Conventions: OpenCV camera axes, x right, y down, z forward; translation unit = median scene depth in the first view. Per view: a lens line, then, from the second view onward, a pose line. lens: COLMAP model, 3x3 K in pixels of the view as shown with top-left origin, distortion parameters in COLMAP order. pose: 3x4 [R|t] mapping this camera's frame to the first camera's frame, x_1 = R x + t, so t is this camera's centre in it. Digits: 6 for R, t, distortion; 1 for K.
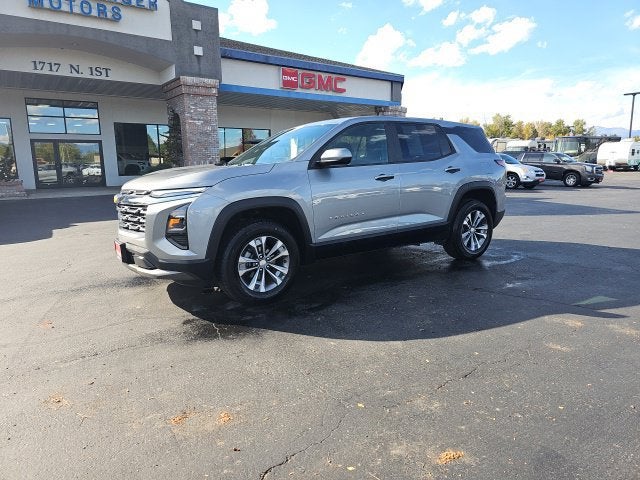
lens RADIAL K [[419.4, 0, 320.4], [0, 419.4, 232.2], [0, 0, 1]] dist [0.050649, -0.039490]
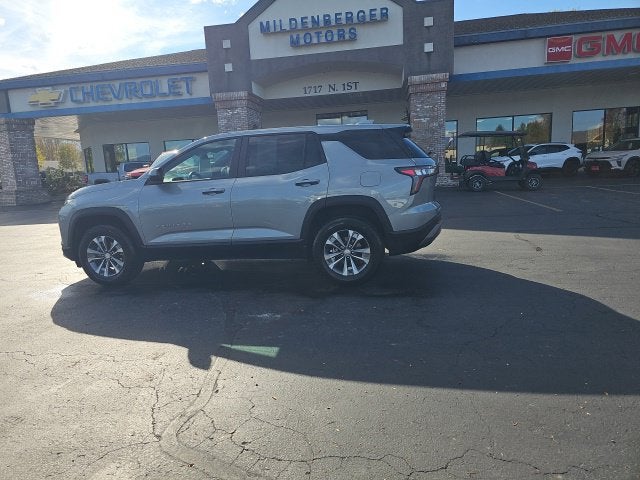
lens RADIAL K [[419.4, 0, 316.0], [0, 419.4, 239.4], [0, 0, 1]] dist [0.050649, -0.039490]
pose [[0.701254, 0.096392, -0.706365, 0.302465], [-0.070060, 0.995339, 0.066273, -0.027137], [0.709461, 0.003014, 0.704739, 0.118649]]
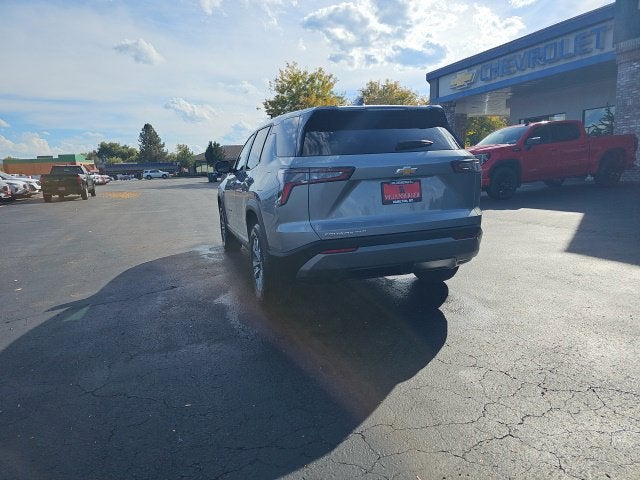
lens RADIAL K [[420.2, 0, 315.0], [0, 420.2, 242.4], [0, 0, 1]] dist [0.056568, -0.045135]
pose [[-0.269198, 0.198836, -0.942336, 0.339692], [-0.101981, 0.967069, 0.233188, -0.073831], [0.957670, 0.158875, -0.240056, 0.419006]]
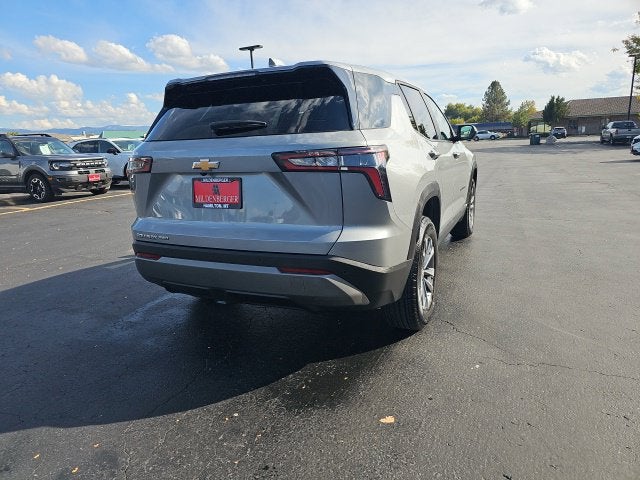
lens RADIAL K [[422.1, 0, 313.5], [0, 422.1, 245.7], [0, 0, 1]] dist [0.032589, -0.024127]
pose [[-0.860736, 0.171926, -0.479139, 0.178449], [-0.023270, 0.926967, 0.374420, -0.093361], [0.508519, 0.333426, -0.793874, 0.546729]]
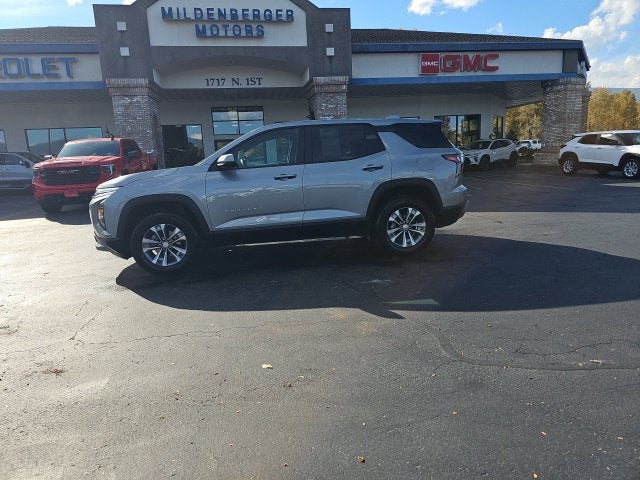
lens RADIAL K [[419.4, 0, 322.1], [0, 419.4, 231.3], [0, 0, 1]] dist [0.050649, -0.039490]
pose [[0.900086, 0.048814, -0.432969, 0.203915], [-0.035797, 0.998630, 0.038172, -0.008239], [0.434239, -0.018859, 0.900600, 0.004540]]
